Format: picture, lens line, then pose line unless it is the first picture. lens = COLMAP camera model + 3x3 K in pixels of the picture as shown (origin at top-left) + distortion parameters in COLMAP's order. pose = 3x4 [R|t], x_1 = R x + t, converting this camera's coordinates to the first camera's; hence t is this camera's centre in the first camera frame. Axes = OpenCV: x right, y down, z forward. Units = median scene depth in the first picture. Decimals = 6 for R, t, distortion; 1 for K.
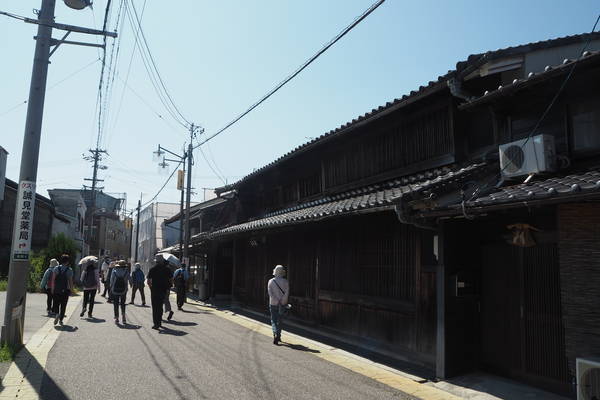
lens RADIAL K [[510.2, 0, 300.0], [0, 510.2, 200.0], [0, 0, 1]] dist [-0.048482, 0.005201]
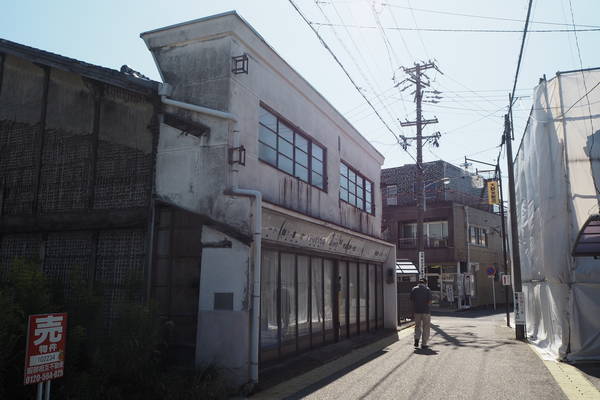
lens RADIAL K [[510.2, 0, 300.0], [0, 510.2, 200.0], [0, 0, 1]] dist [-0.048482, 0.005201]
pose [[0.730914, -0.134415, -0.669102, -0.202832], [0.103196, 0.990907, -0.086333, 0.085819], [0.674623, -0.005947, 0.738139, 0.676081]]
